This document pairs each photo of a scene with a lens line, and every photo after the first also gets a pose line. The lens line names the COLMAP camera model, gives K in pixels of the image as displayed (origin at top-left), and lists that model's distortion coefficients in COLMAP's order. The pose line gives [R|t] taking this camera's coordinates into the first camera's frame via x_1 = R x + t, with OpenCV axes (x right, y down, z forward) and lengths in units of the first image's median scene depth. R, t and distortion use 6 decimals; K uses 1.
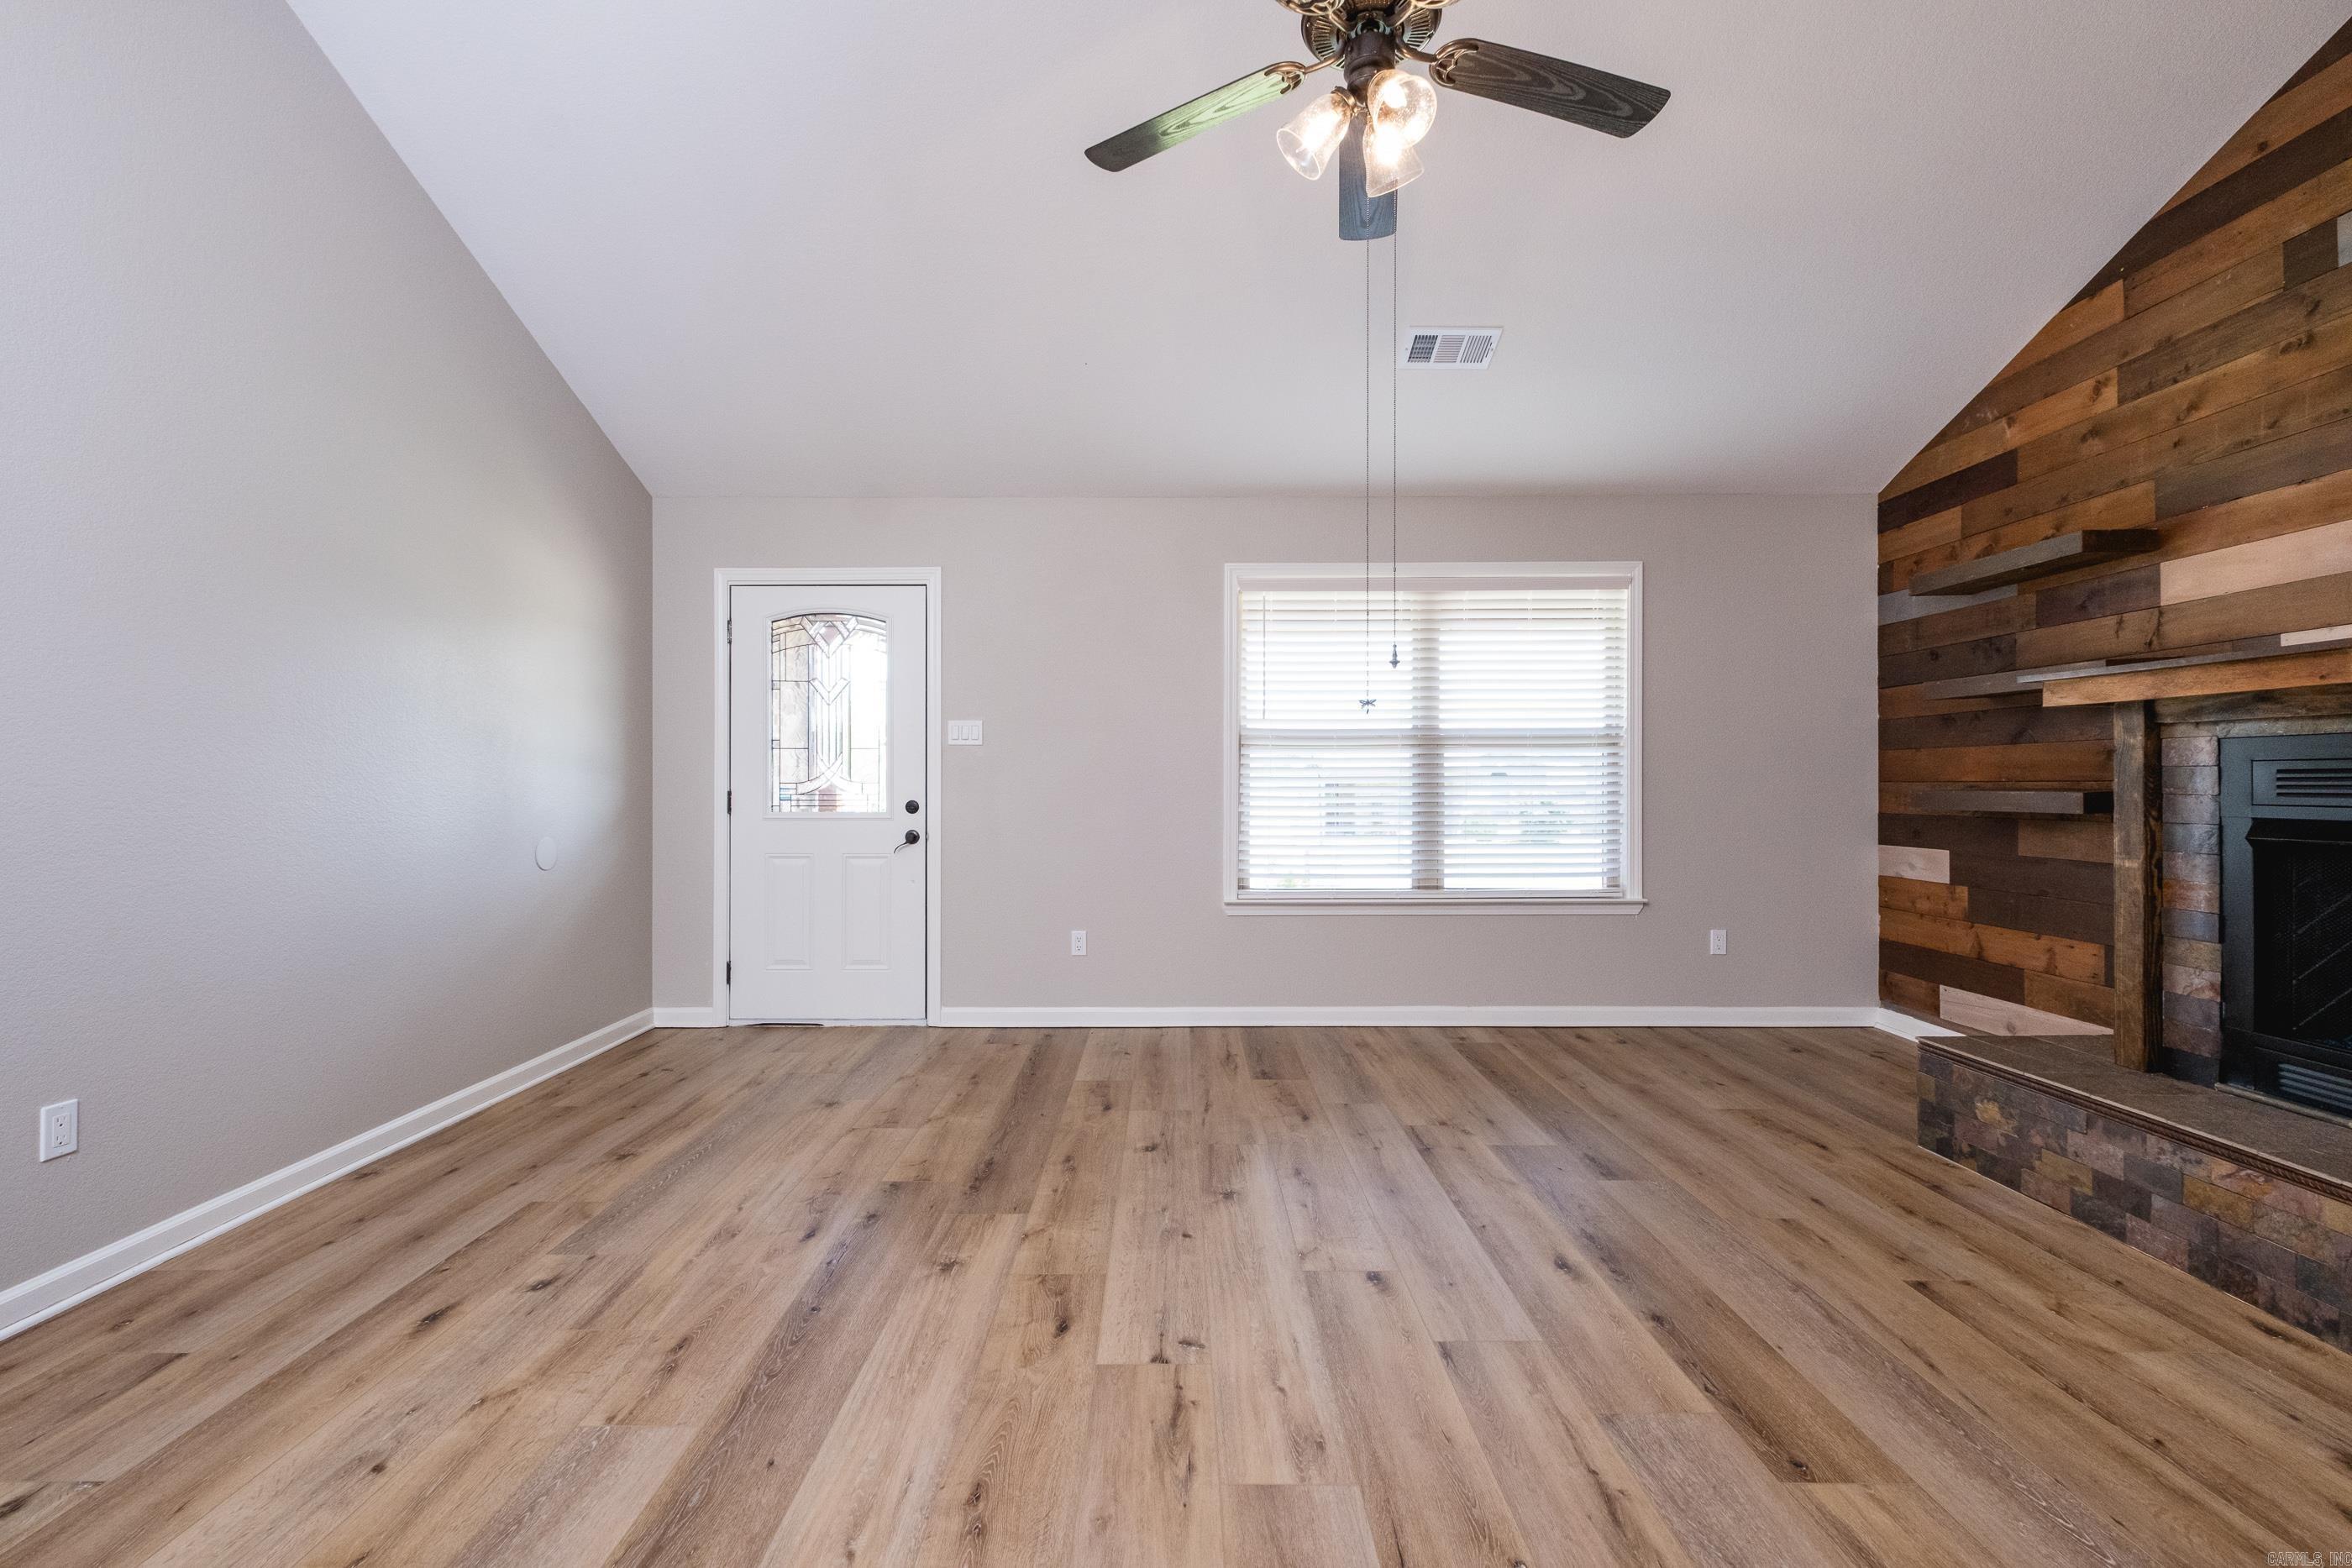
lens RADIAL K [[1008.2, 0, 1166.4], [0, 1008.2, 784.1], [0, 0, 1]] dist [0.003068, -0.003062]
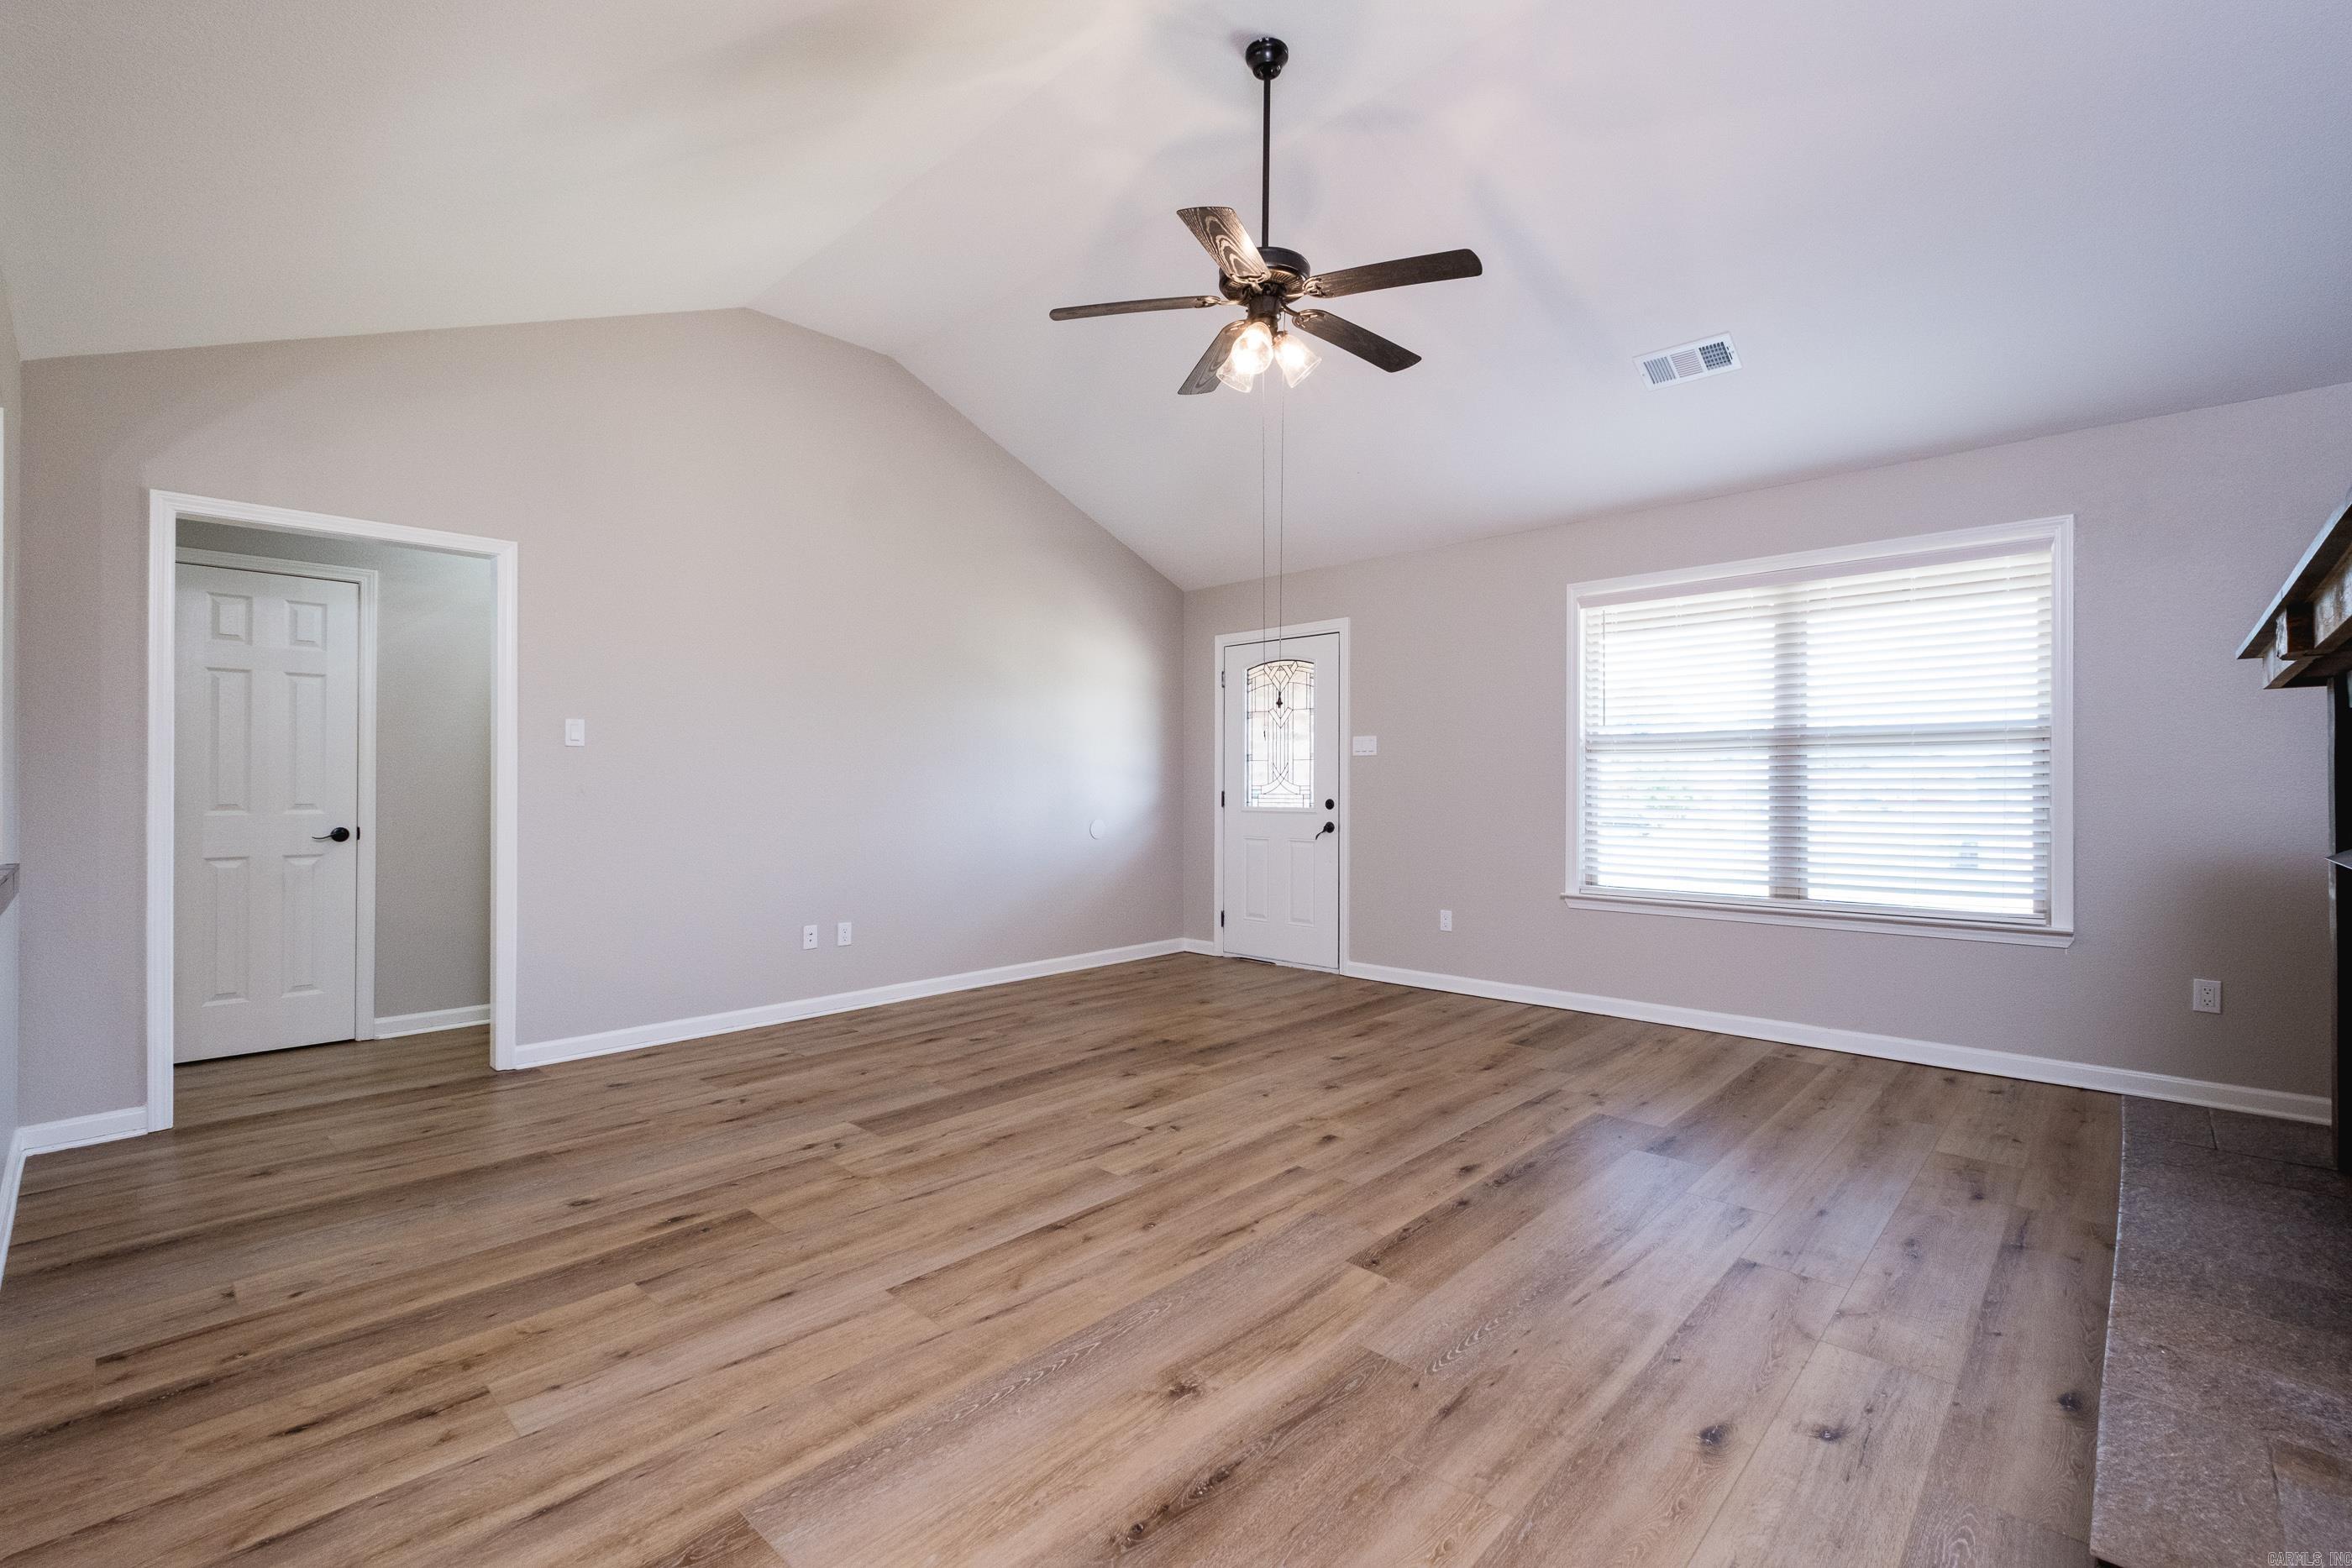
lens RADIAL K [[1014.6, 0, 1178.9], [0, 1014.6, 782.8], [0, 0, 1]] dist [0.003044, -0.003138]
pose [[0.731307, -0.000566, -0.682049, 0.673016], [-0.001502, 0.999996, -0.002441, -0.001664], [0.682047, 0.002809, 0.731303, -0.119011]]
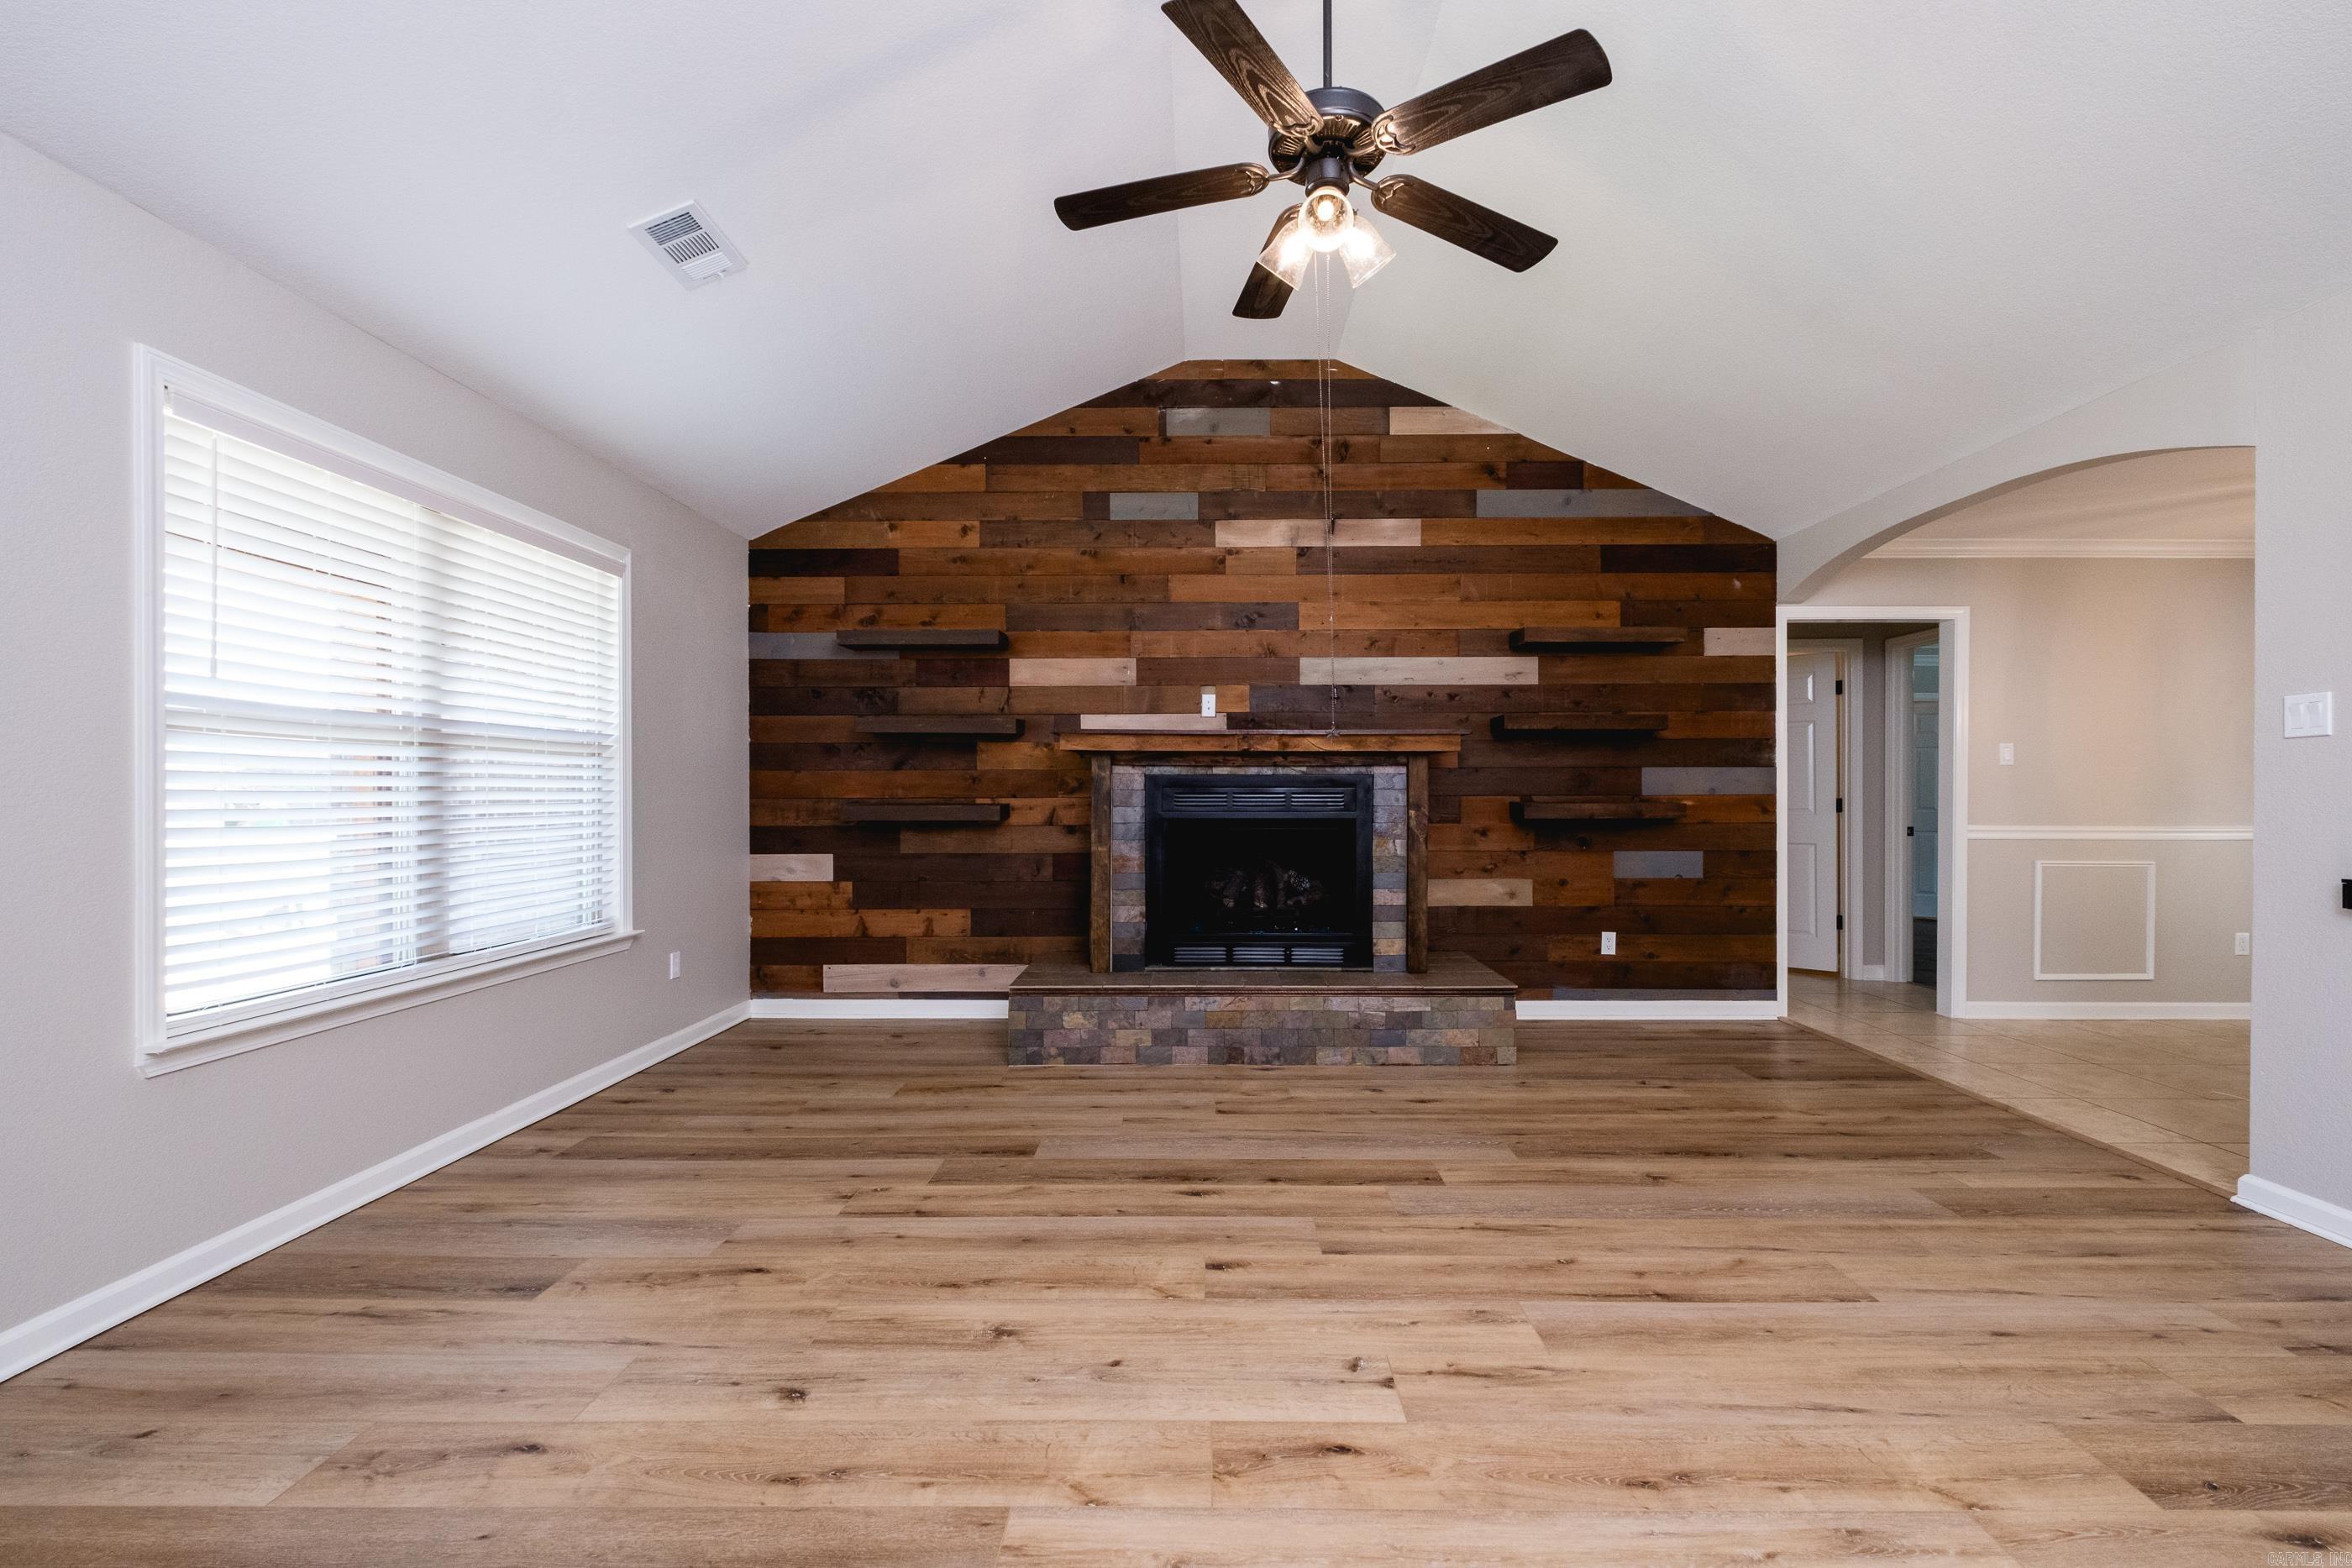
lens RADIAL K [[1023.0, 0, 1200.7], [0, 1023.0, 798.9], [0, 0, 1]] dist [0.005033, -0.004165]
pose [[-0.000889, -0.001095, 0.999999, -0.575381], [0.000775, 0.999999, 0.001096, -0.003286], [-0.999999, 0.000776, -0.000888, 0.671782]]
